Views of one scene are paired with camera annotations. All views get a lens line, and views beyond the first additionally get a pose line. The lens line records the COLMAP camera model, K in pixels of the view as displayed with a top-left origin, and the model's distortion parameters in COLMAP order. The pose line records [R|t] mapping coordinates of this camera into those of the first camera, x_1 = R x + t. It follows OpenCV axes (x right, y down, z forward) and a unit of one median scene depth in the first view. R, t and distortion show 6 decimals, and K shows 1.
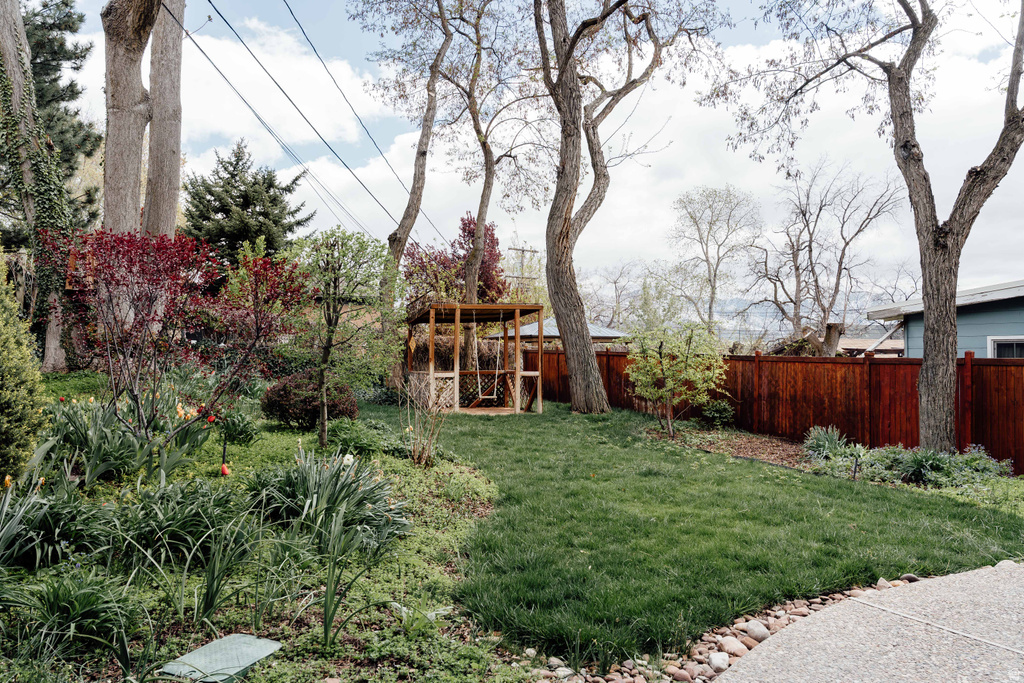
lens RADIAL K [[739.6, 0, 512.0], [0, 739.6, 341.5], [0, 0, 1]] dist [0.001095, 0.002546]
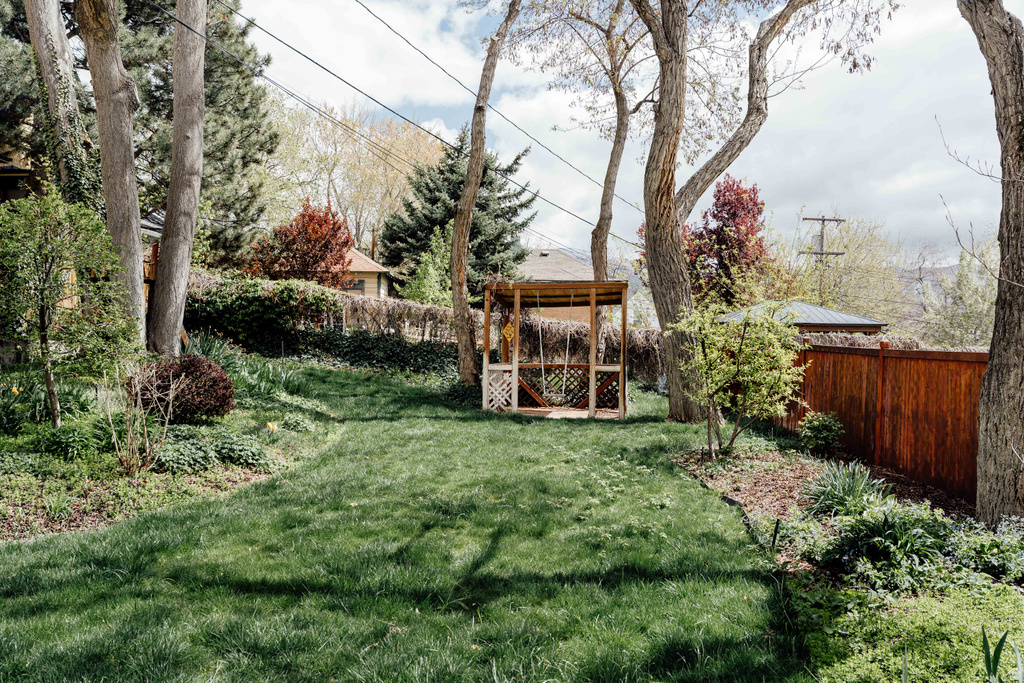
lens RADIAL K [[789.0, 0, 512.0], [0, 789.0, 341.5], [0, 0, 1]] dist [-0.000991, -0.001746]
pose [[0.885482, 0.008531, -0.464595, 0.367371], [-0.003790, 0.999931, 0.011138, 0.005955], [0.464658, -0.008101, 0.885453, 0.219173]]
